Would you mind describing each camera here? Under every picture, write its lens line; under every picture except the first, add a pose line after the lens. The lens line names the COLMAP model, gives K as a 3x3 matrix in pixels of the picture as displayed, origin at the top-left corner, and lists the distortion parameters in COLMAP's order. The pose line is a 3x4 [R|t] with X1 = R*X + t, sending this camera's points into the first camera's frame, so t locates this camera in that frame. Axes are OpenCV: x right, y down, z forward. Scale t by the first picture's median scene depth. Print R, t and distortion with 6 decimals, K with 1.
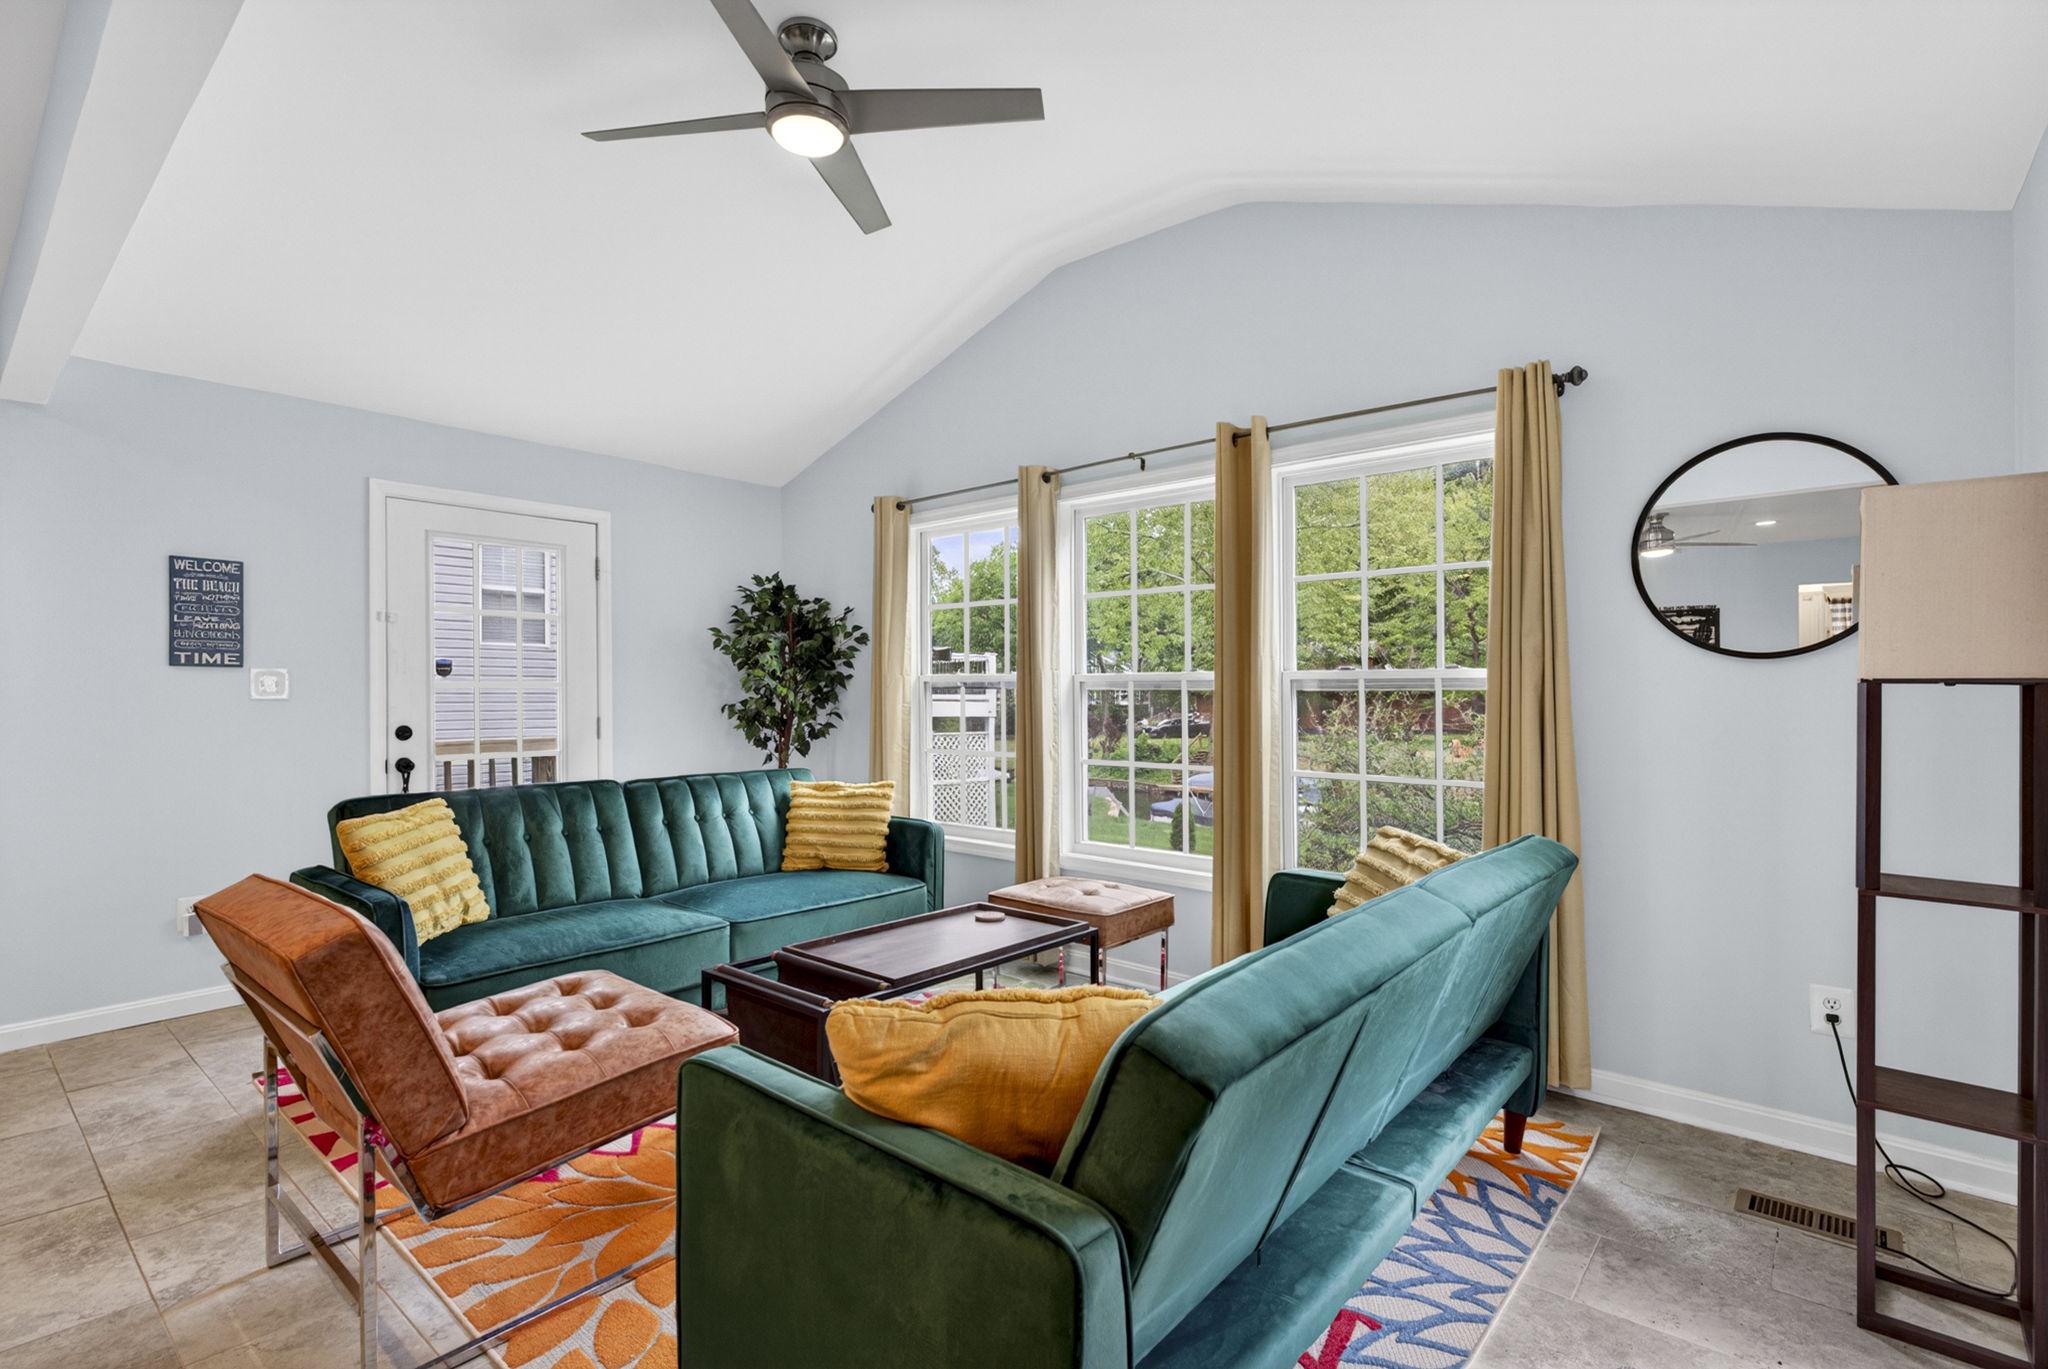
lens RADIAL K [[993.6, 0, 955.5], [0, 993.6, 686.1], [0, 0, 1]] dist [0.067281, 0.000235]
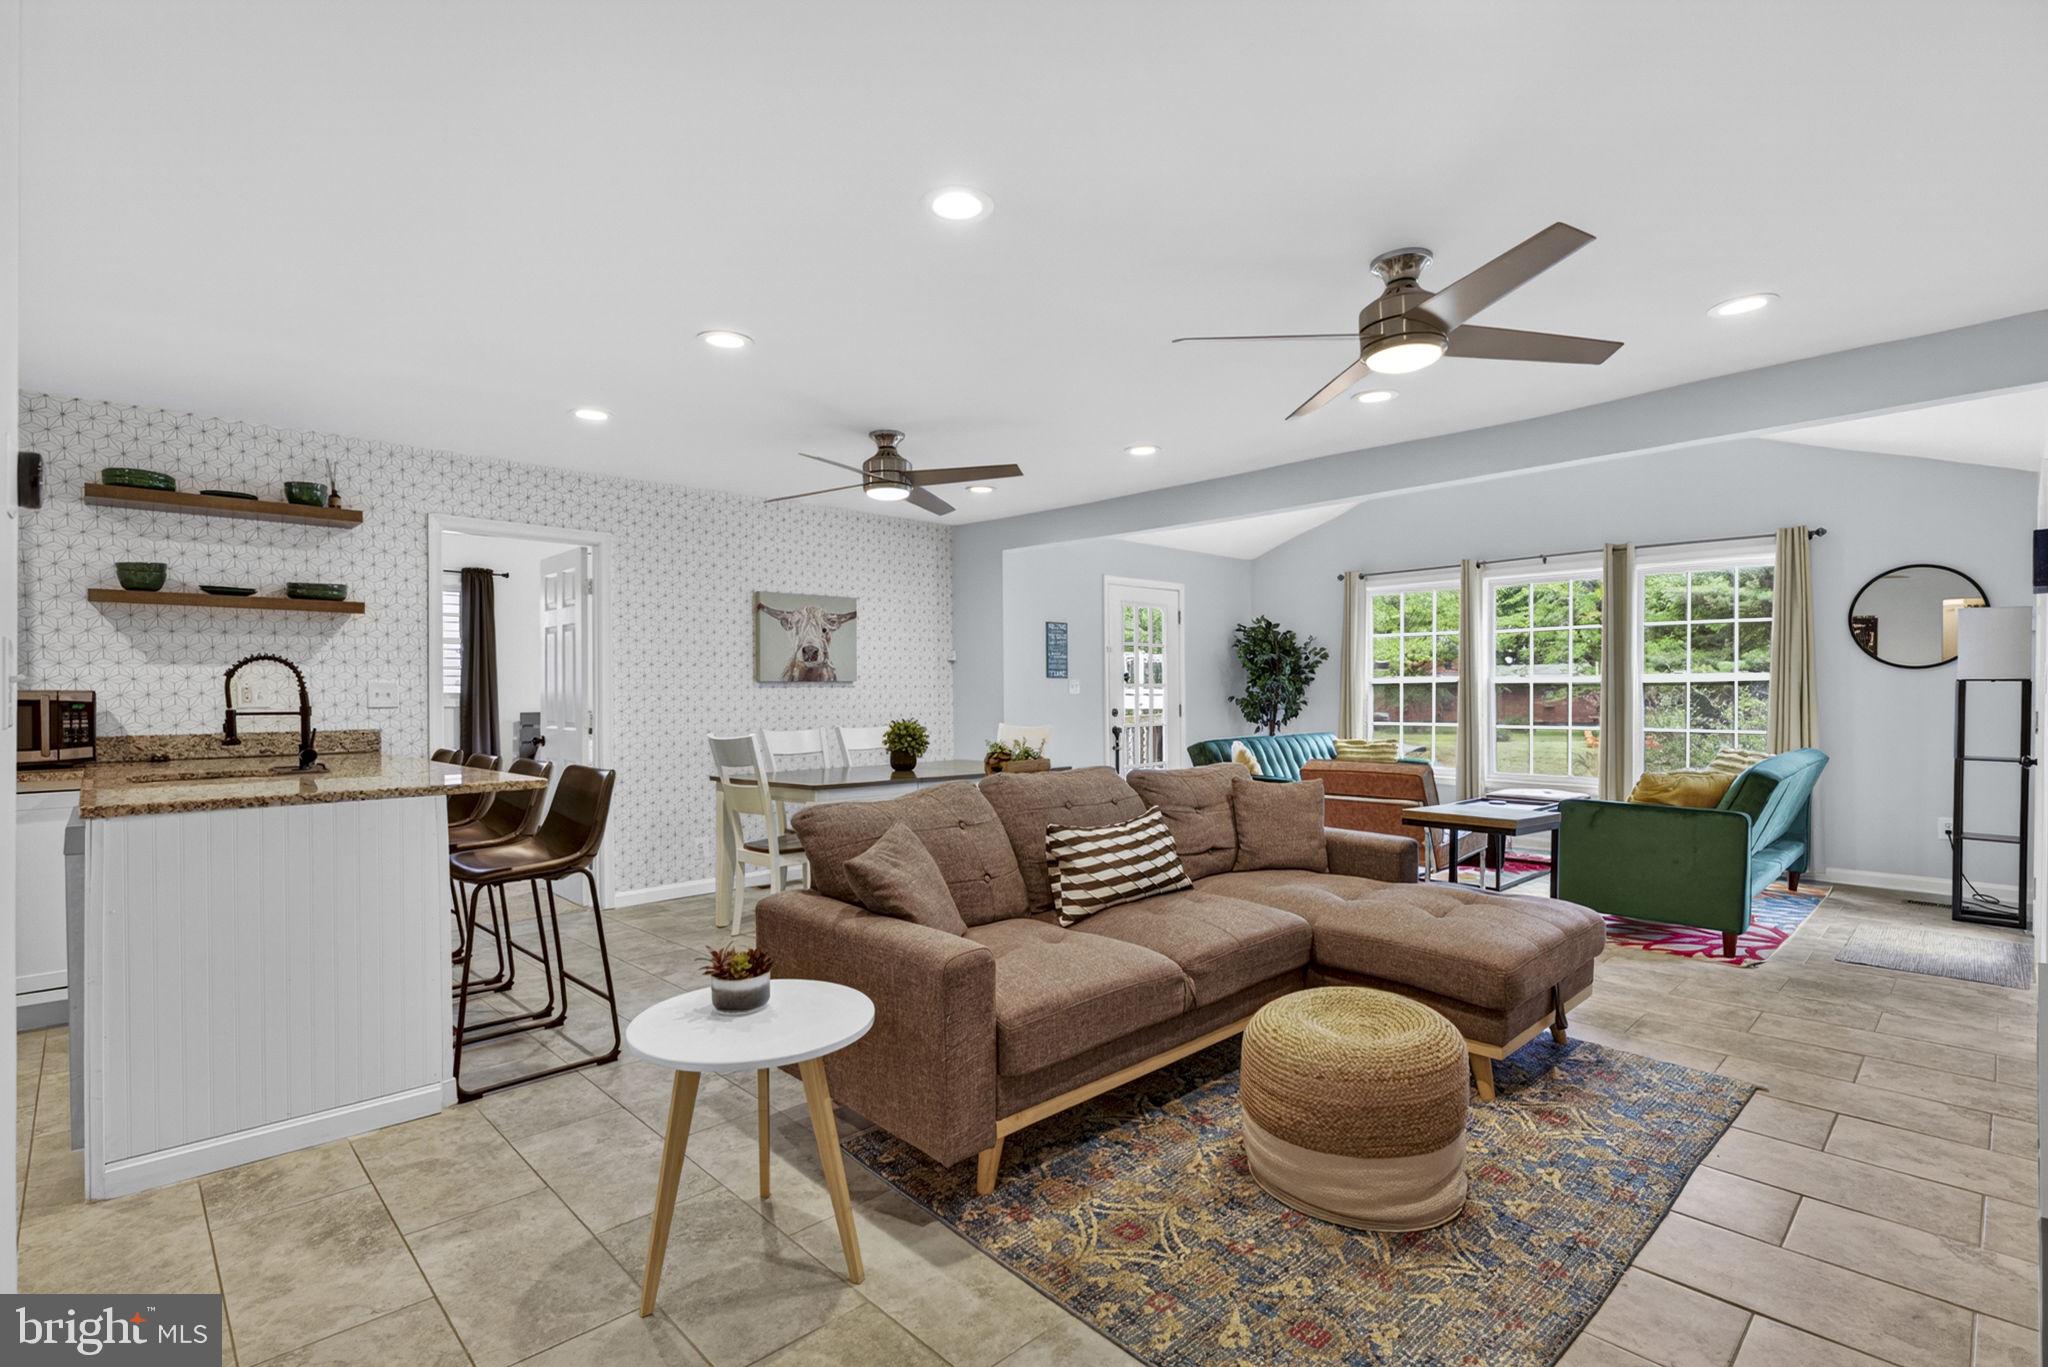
lens RADIAL K [[981.6, 0, 946.0], [0, 981.6, 702.7], [0, 0, 1]] dist [0.001794, 0.000122]
pose [[0.995692, -0.008679, -0.092311, -0.692200], [0.010021, 0.999851, 0.014083, 0.001079], [0.092175, -0.014947, 0.995631, -0.819536]]
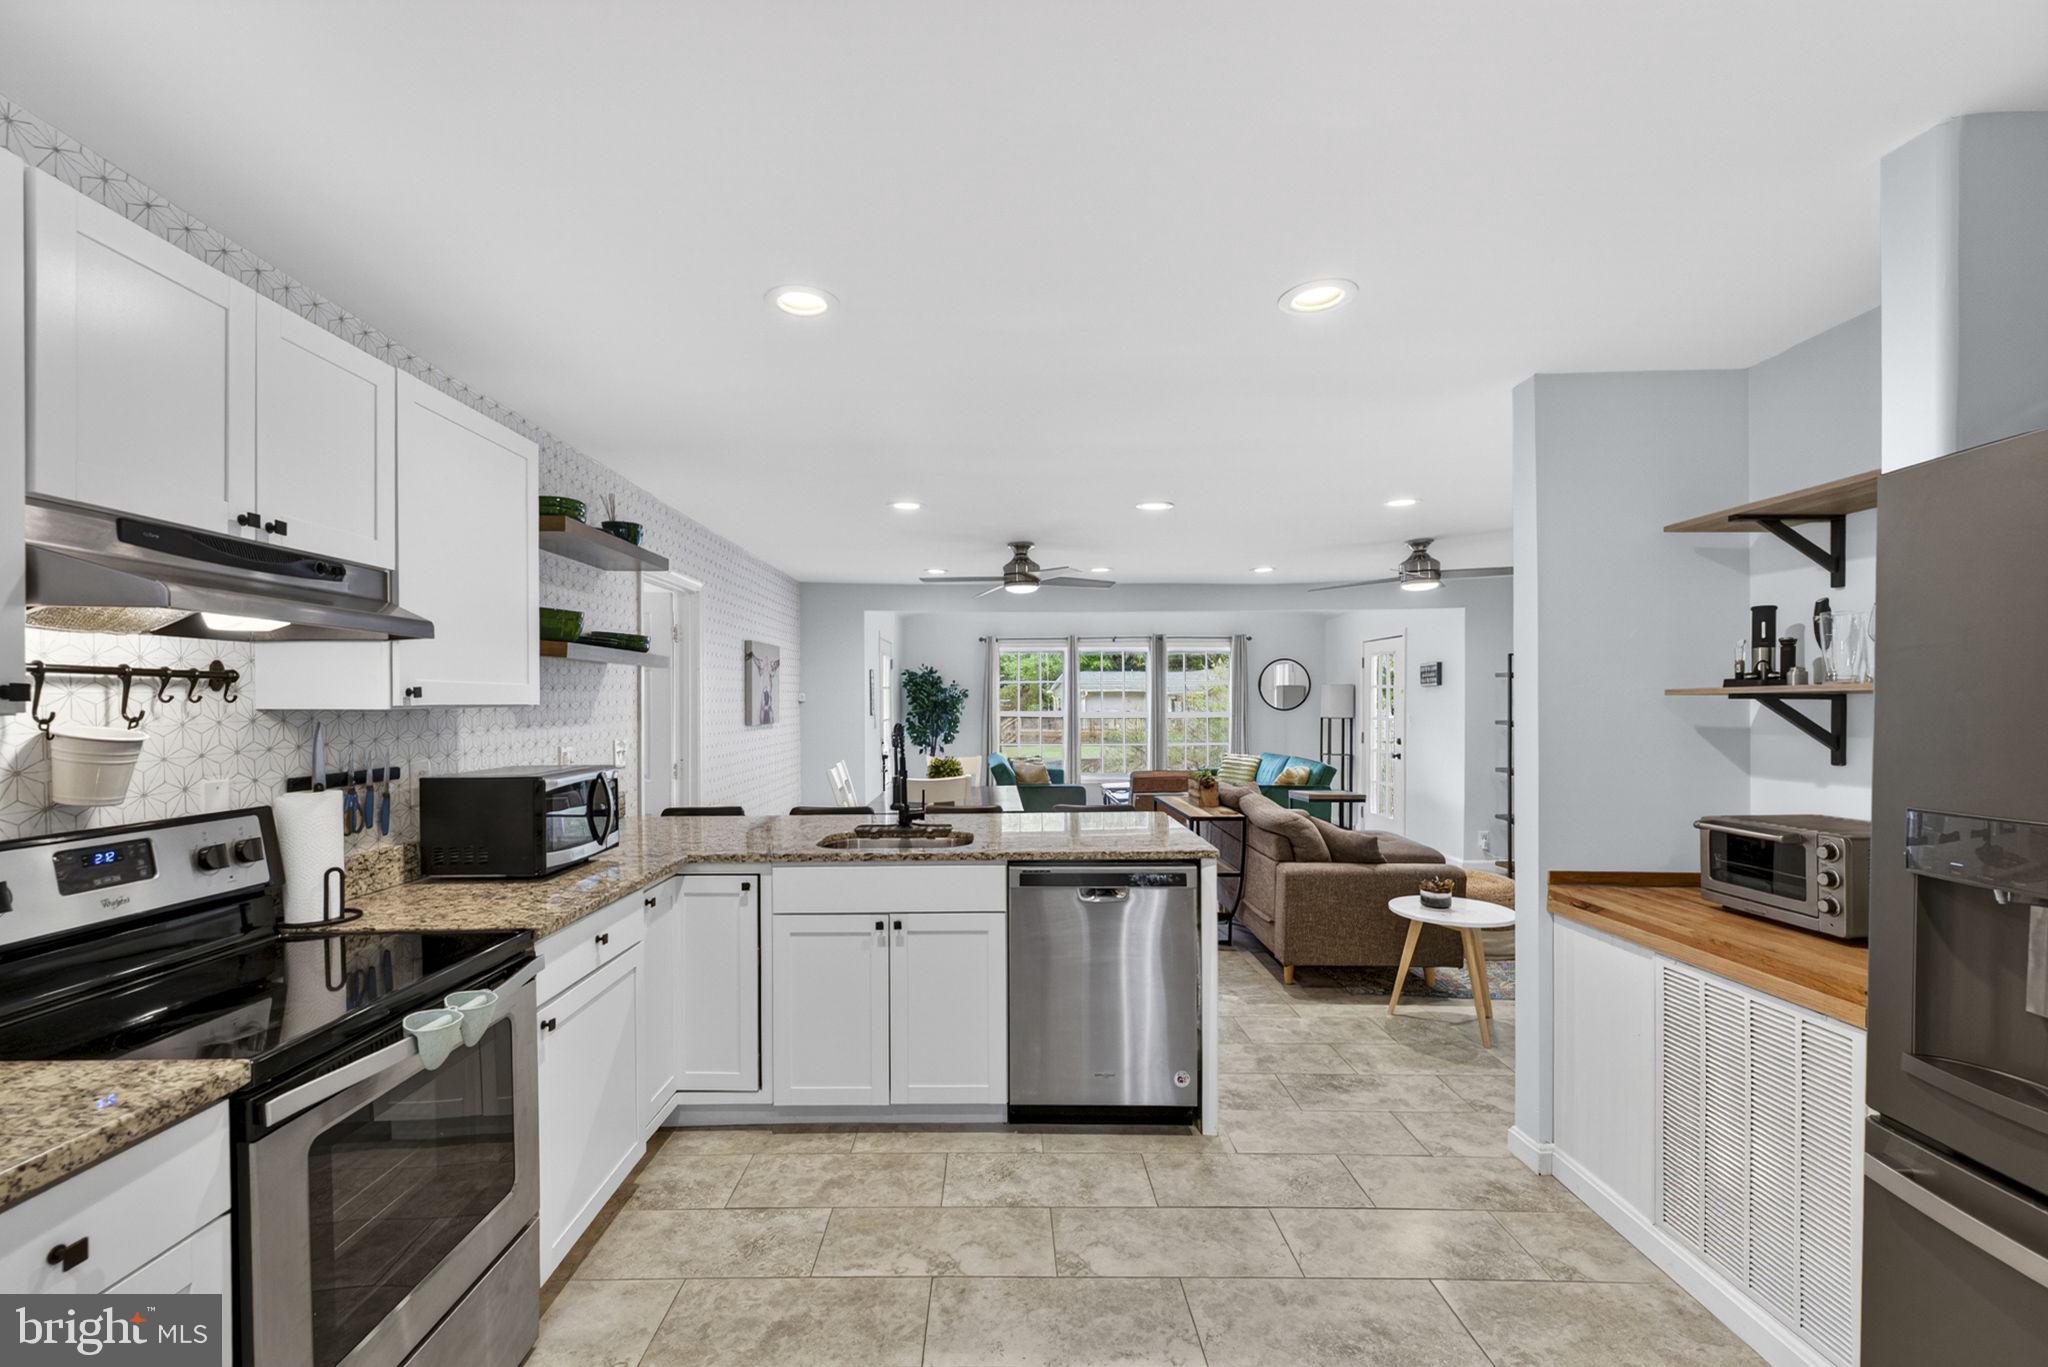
lens RADIAL K [[902.1, 0, 1016.0], [0, 902.1, 694.0], [0, 0, 1]] dist [-0.018902, 0.012546]
pose [[0.723237, -0.000135, 0.690600, -1.822551], [0.003212, 0.999990, -0.003169, -0.057986], [-0.690592, 0.004510, 0.723230, -0.707541]]
